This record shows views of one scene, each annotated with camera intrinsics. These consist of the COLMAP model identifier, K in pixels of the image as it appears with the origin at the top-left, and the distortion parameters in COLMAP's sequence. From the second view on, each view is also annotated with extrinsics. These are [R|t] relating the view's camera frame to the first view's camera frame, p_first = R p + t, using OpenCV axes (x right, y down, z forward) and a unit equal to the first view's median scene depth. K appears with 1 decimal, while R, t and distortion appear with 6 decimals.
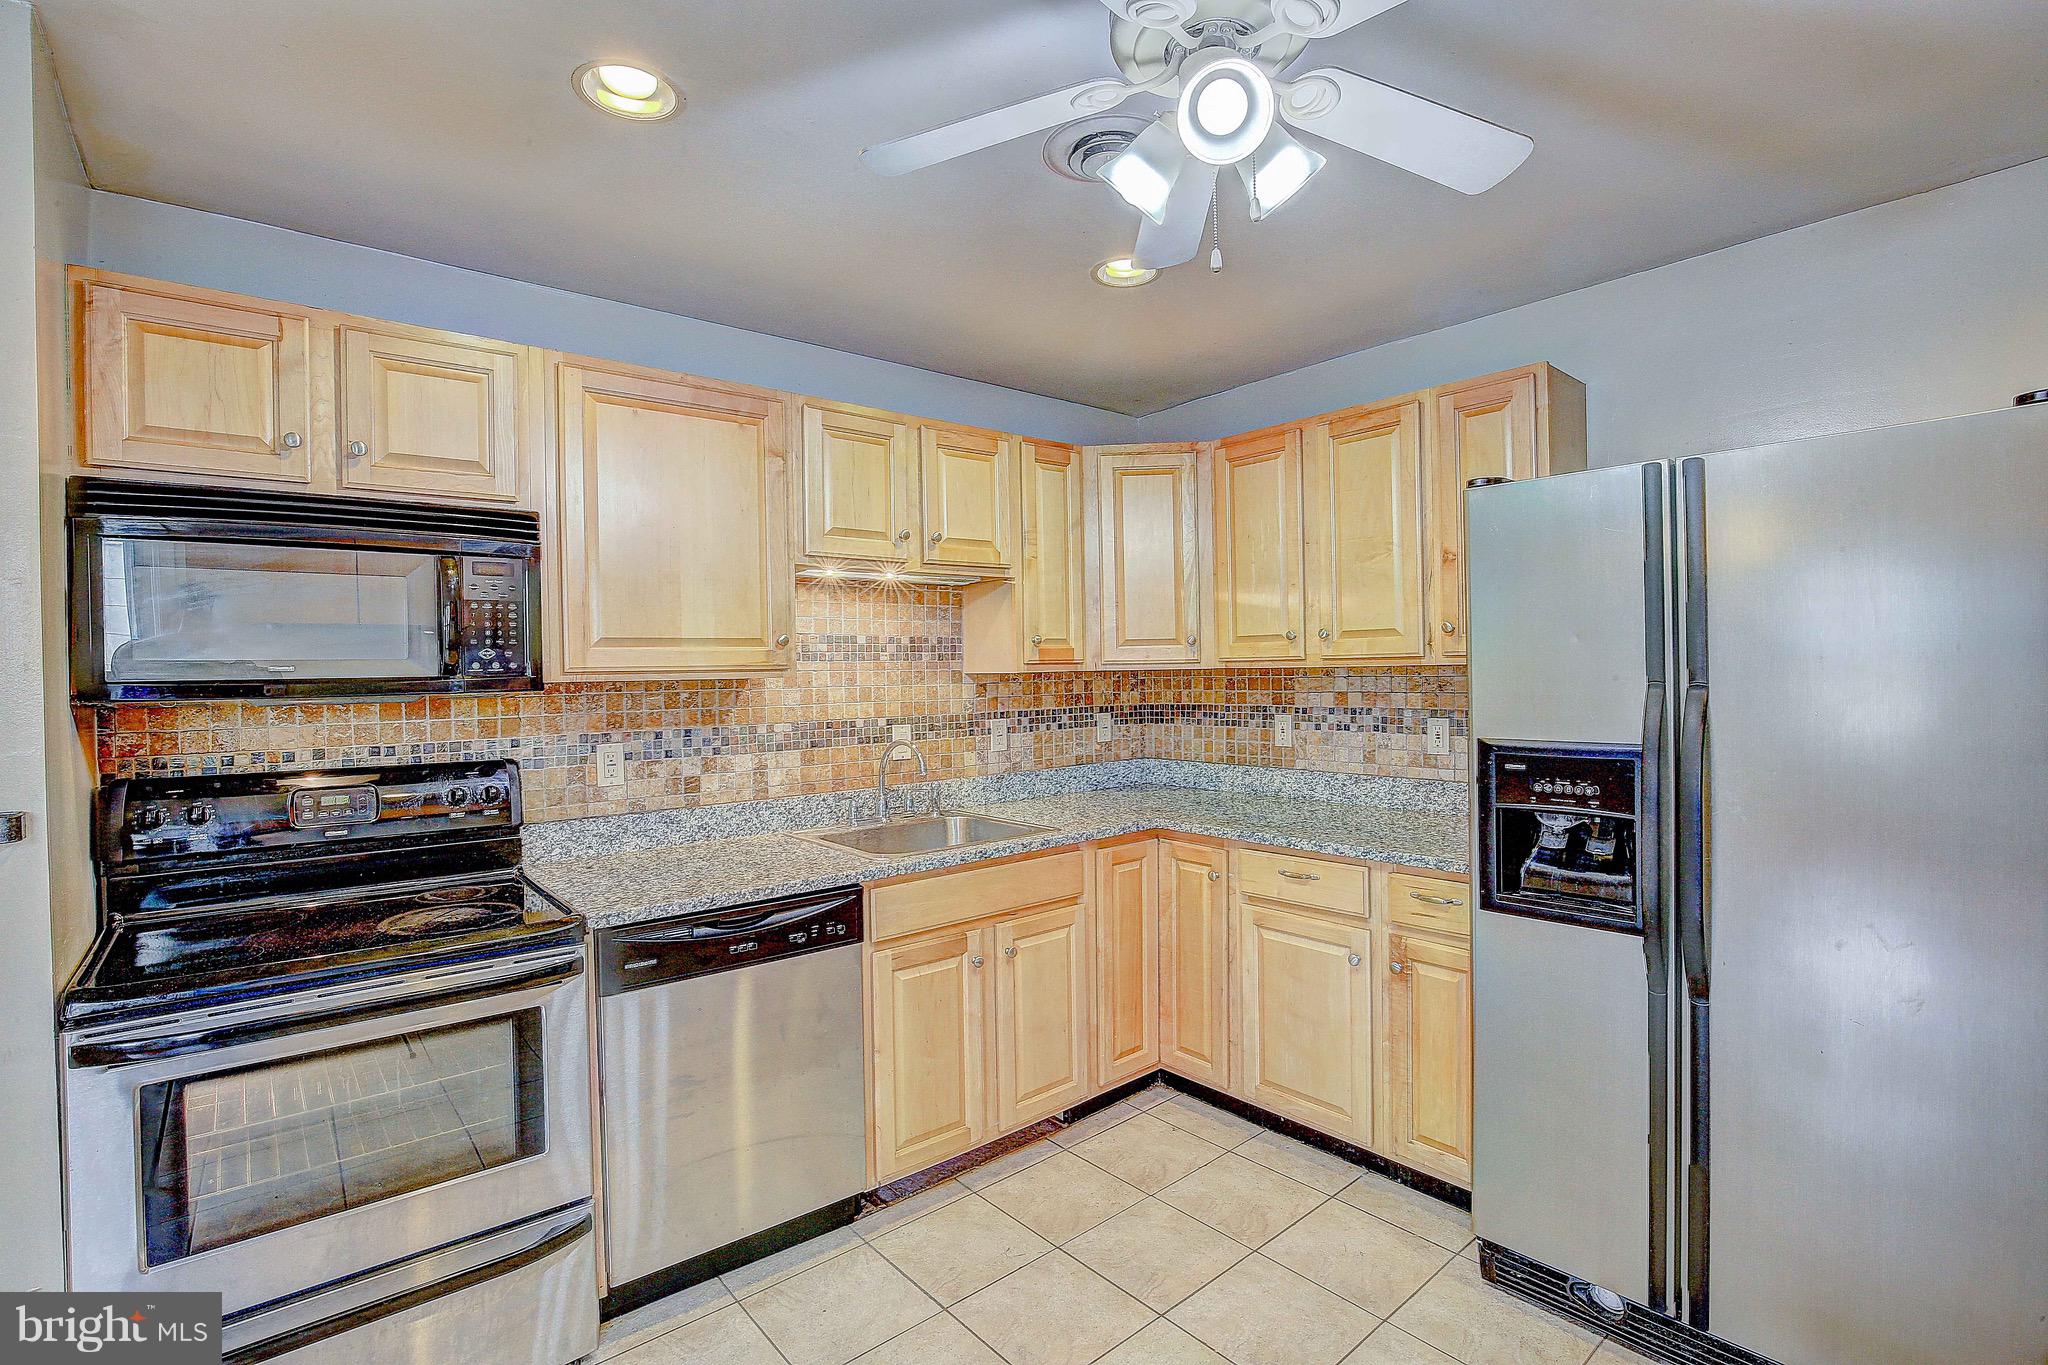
lens RADIAL K [[939.5, 0, 1025.9], [0, 939.5, 677.6], [0, 0, 1]] dist [-0.037316, 0.008032]
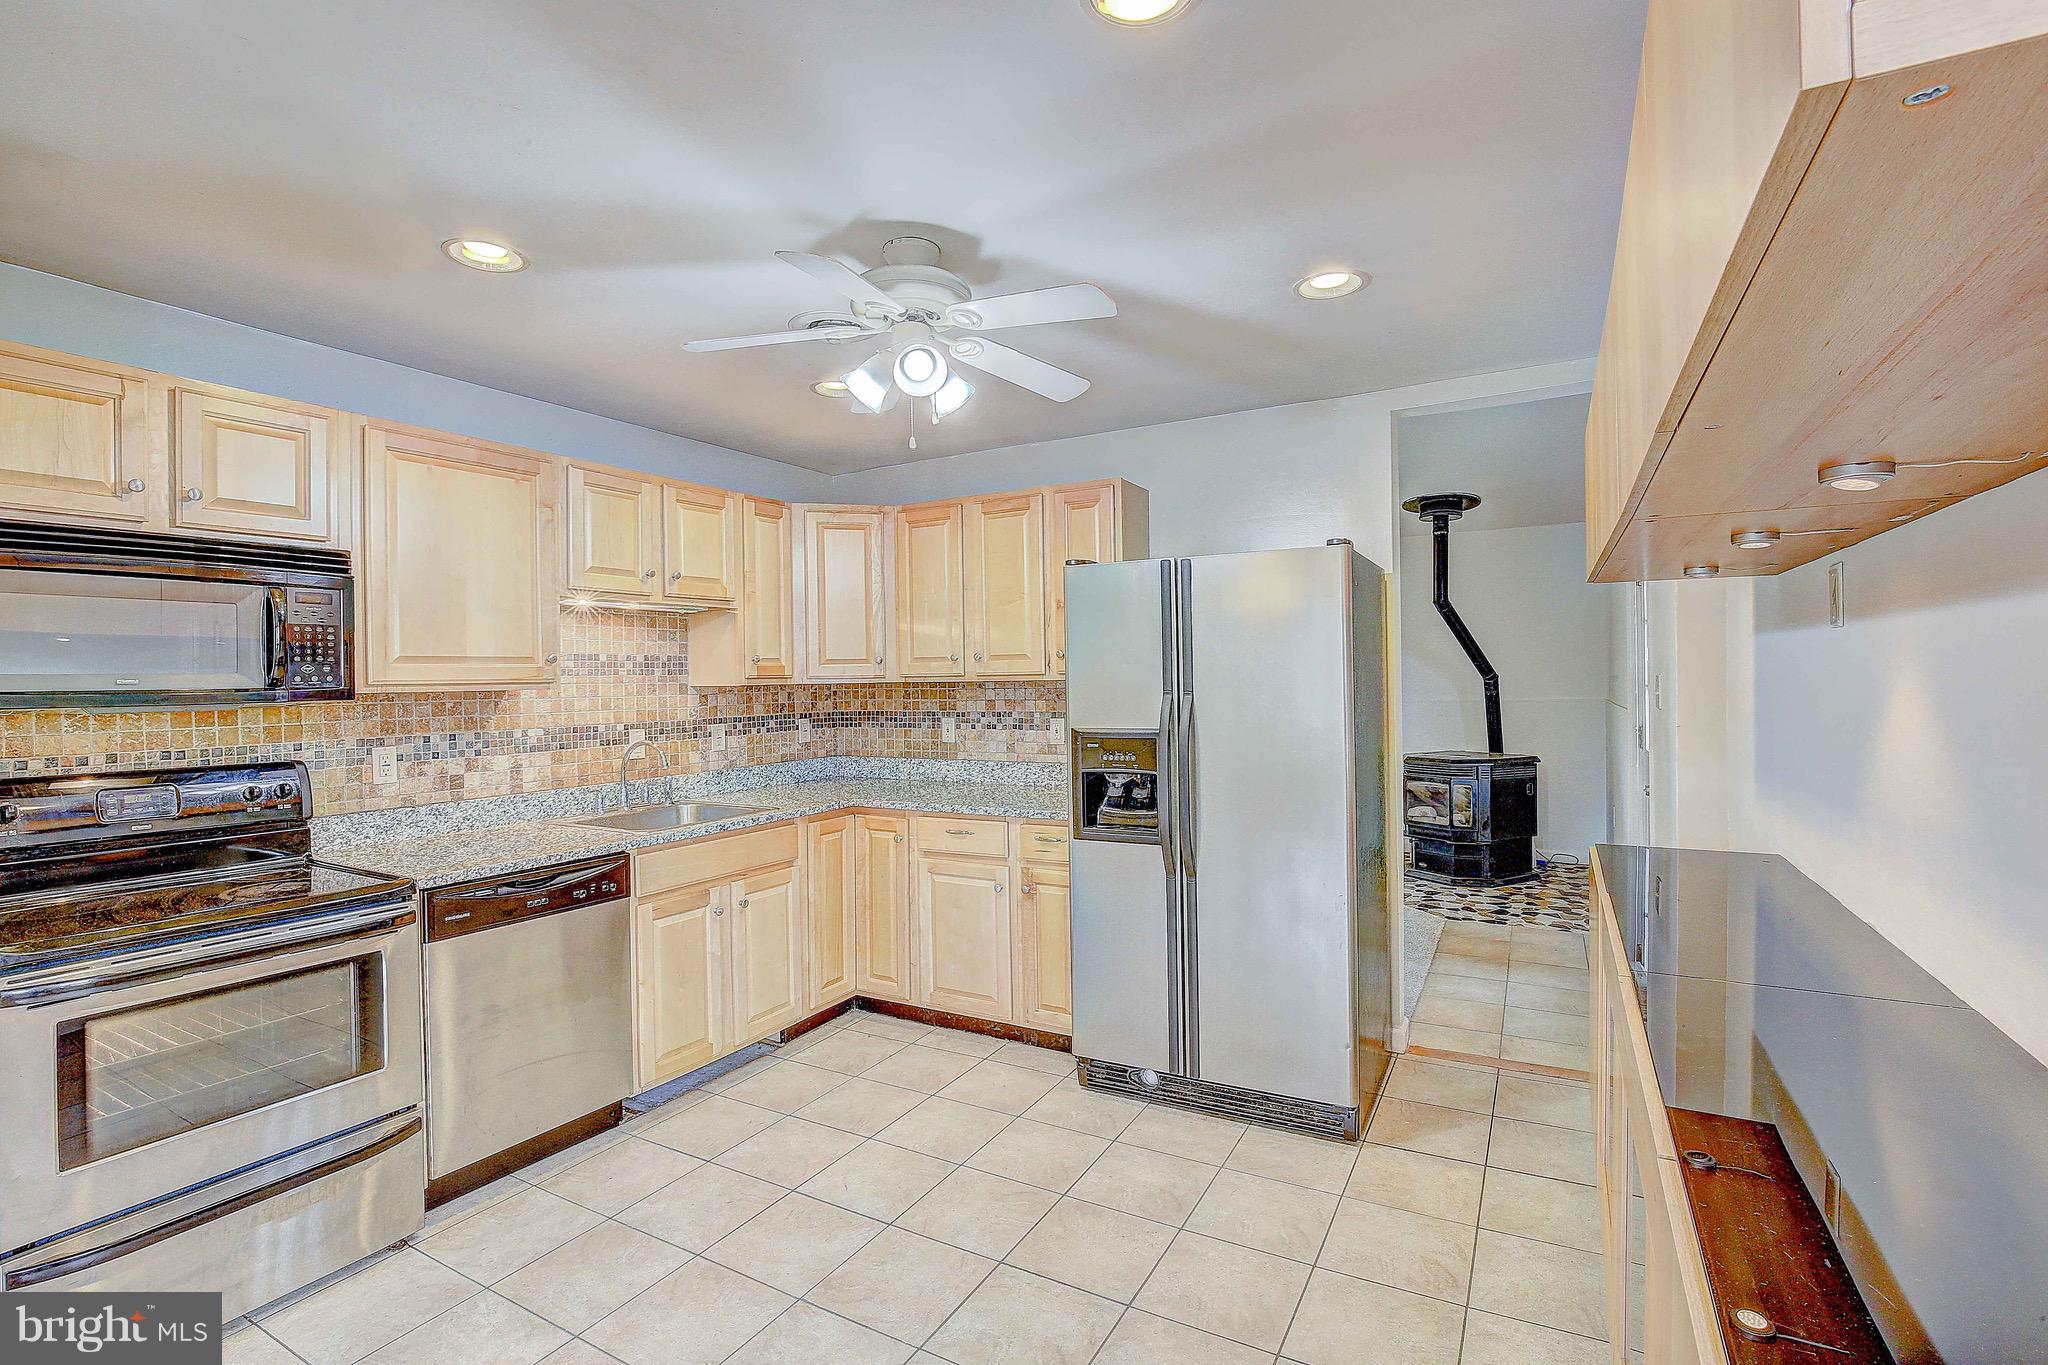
lens RADIAL K [[939.5, 0, 1025.9], [0, 939.5, 677.6], [0, 0, 1]] dist [-0.037316, 0.008032]
pose [[0.938246, 0.003109, 0.345954, -0.087223], [0.001827, 0.999901, -0.013939, 0.002468], [-0.345963, 0.013710, 0.938148, -0.303688]]
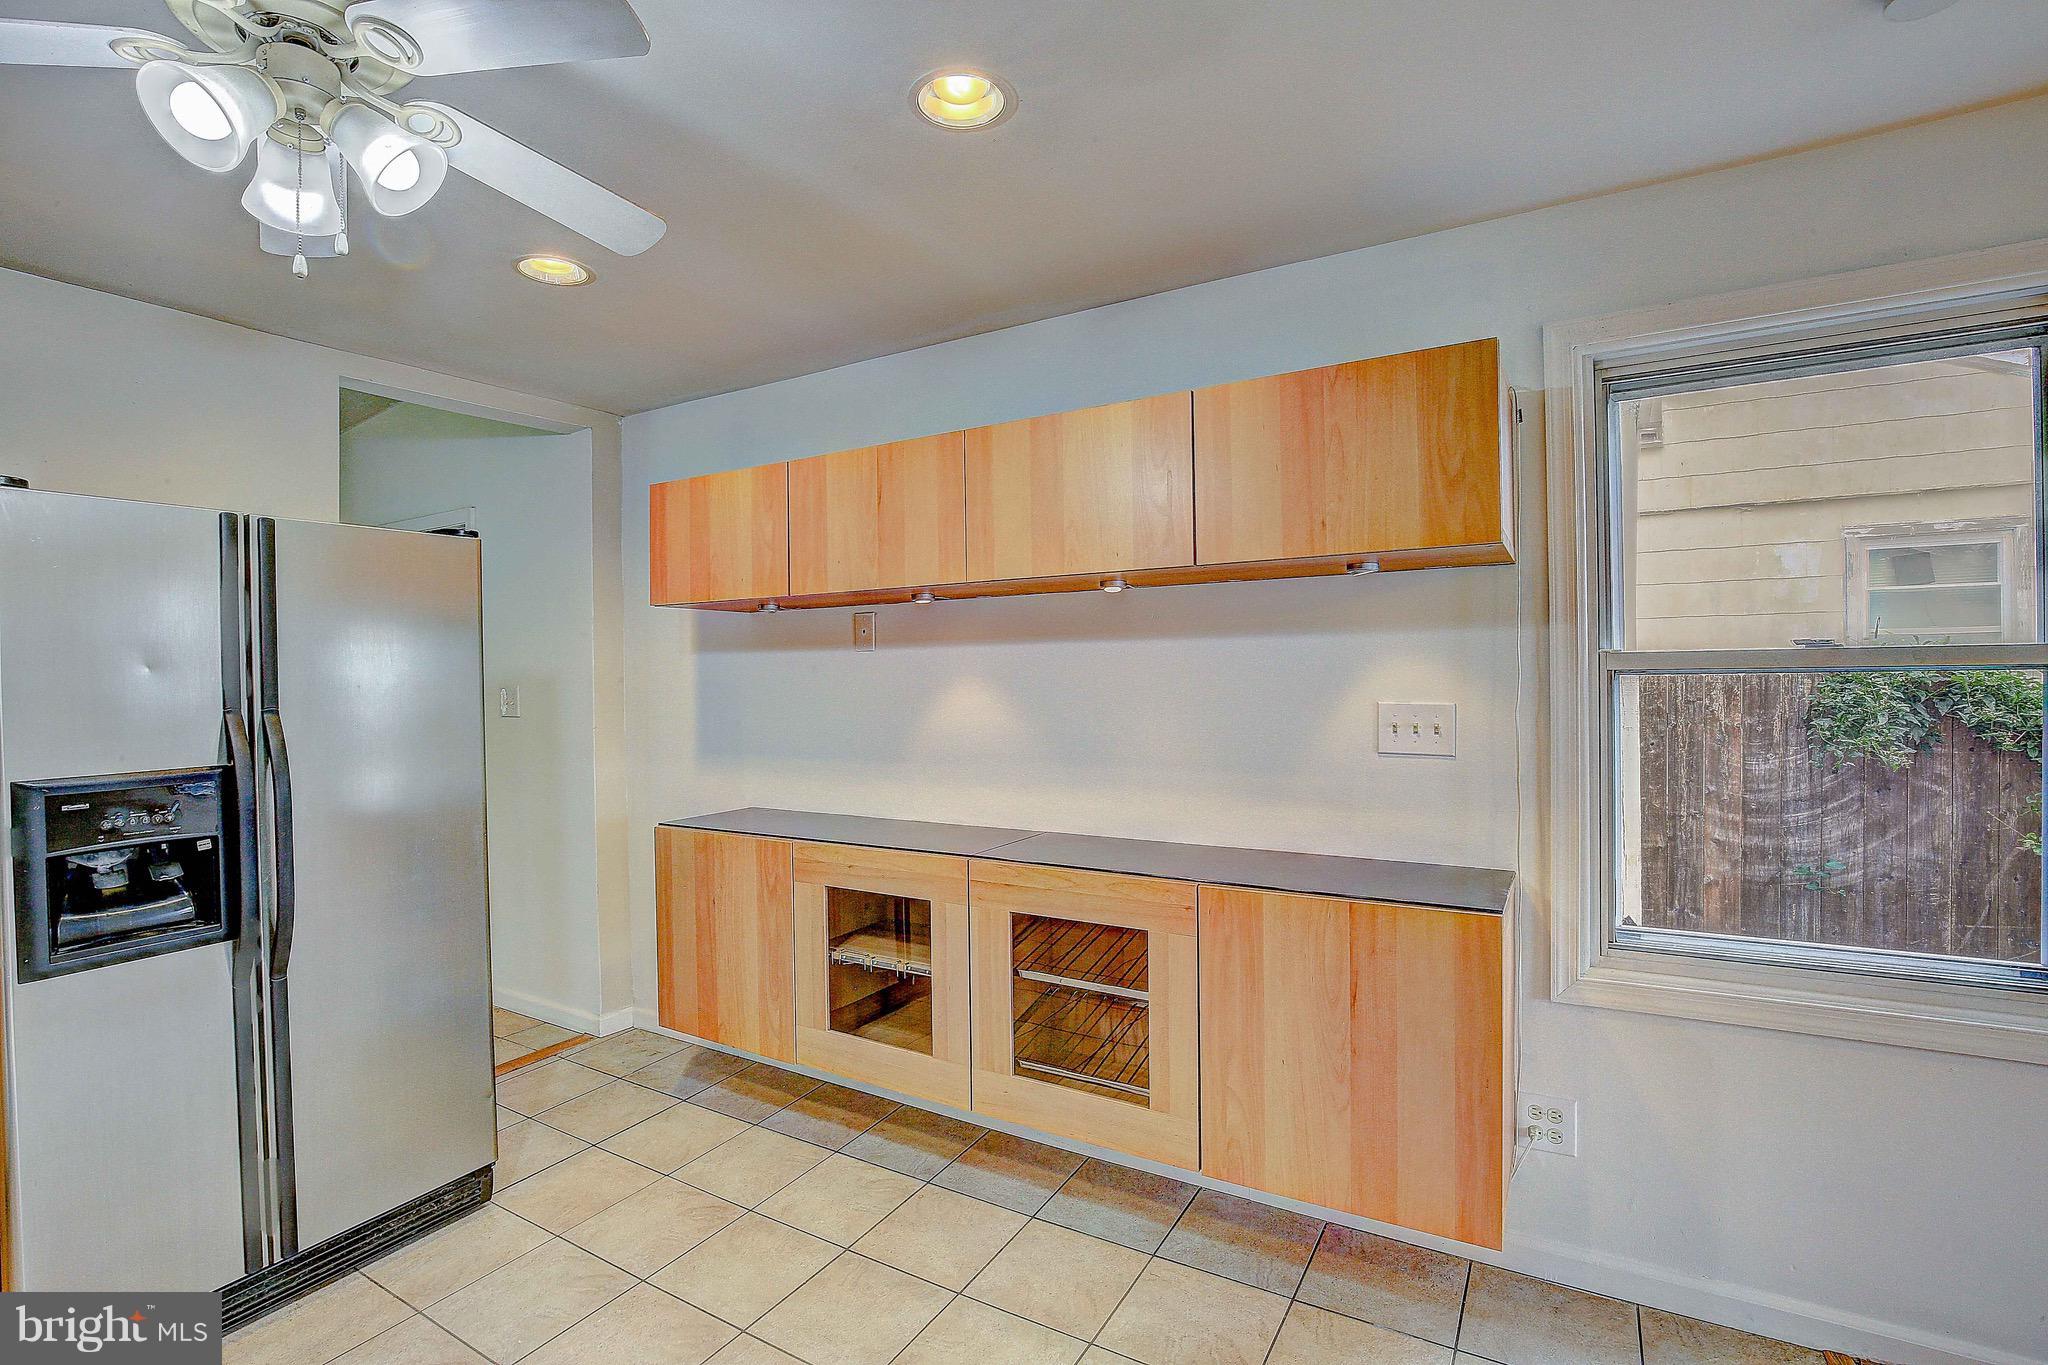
lens RADIAL K [[940.6, 0, 1028.0], [0, 940.6, 679.2], [0, 0, 1]] dist [-0.039676, 0.009054]
pose [[-0.332413, 0.015910, 0.943000, -0.419949], [0.031097, 0.999499, -0.005902, 0.003548], [-0.942621, 0.027363, -0.332741, 0.281509]]
